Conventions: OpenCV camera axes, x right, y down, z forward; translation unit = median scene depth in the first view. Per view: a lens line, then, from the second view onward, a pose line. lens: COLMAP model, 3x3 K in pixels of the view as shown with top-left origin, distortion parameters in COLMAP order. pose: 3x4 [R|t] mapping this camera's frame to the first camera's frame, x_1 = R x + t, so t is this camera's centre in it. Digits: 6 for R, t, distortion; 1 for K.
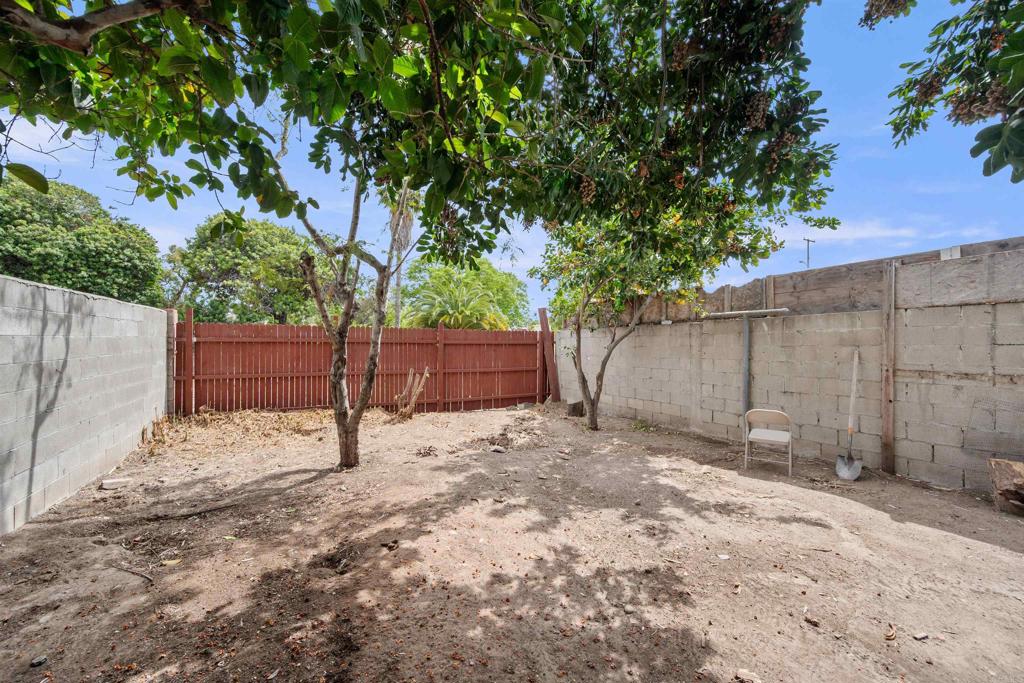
lens RADIAL K [[405.5, 0, 509.5], [0, 405.5, 341.2], [0, 0, 1]] dist [-0.001378, -0.000156]
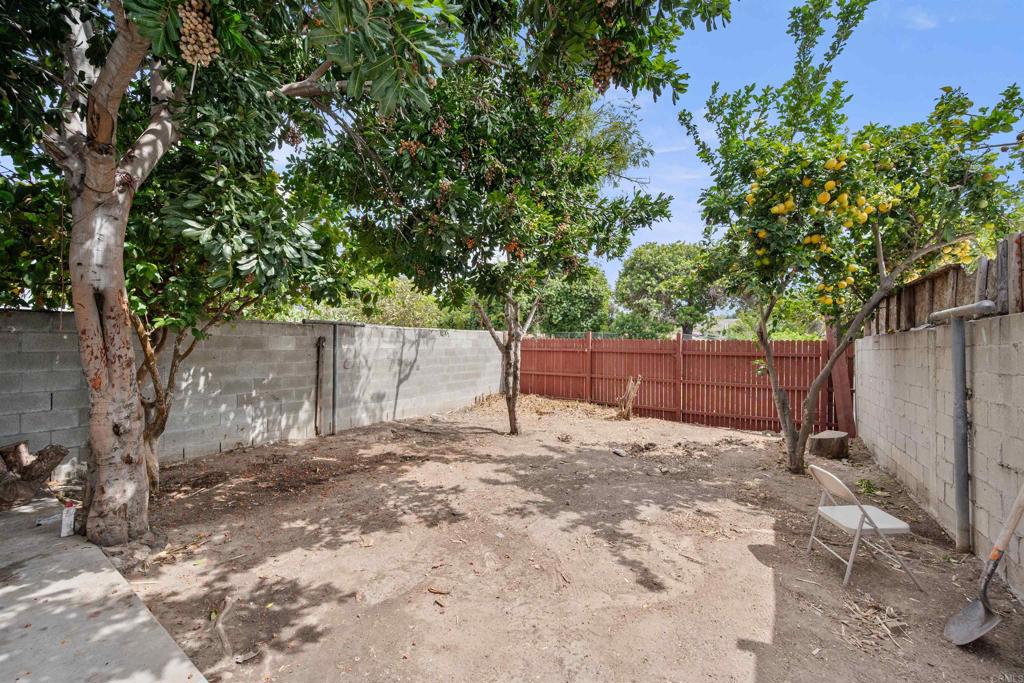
lens RADIAL K [[405.5, 0, 512.9], [0, 405.5, 343.4], [0, 0, 1]] dist [-0.001378, -0.000156]
pose [[0.492569, -0.001482, -0.870272, 1.158580], [-0.007234, 0.999957, -0.005798, -0.029863], [0.870243, 0.009151, 0.492537, 0.299700]]
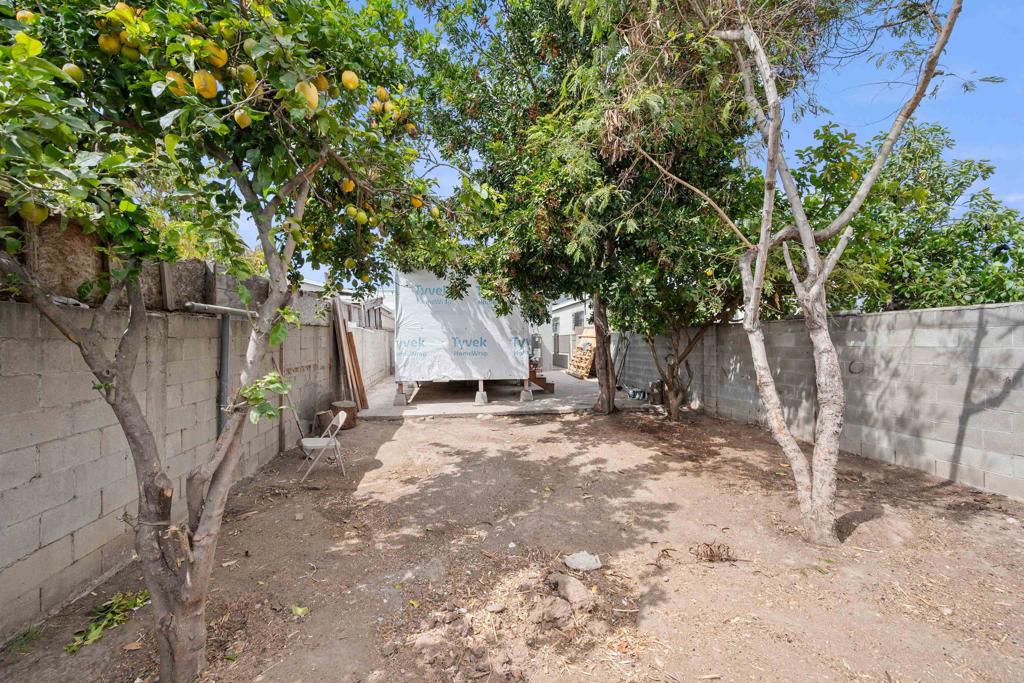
lens RADIAL K [[393.4, 0, 516.0], [0, 393.4, 341.5], [0, 0, 1]] dist [-0.000077, -0.000002]
pose [[-0.941292, 0.000184, 0.337593, -0.181403], [0.000221, 1.000000, 0.000071, -0.022803], [-0.337593, 0.000142, -0.941292, 2.221355]]
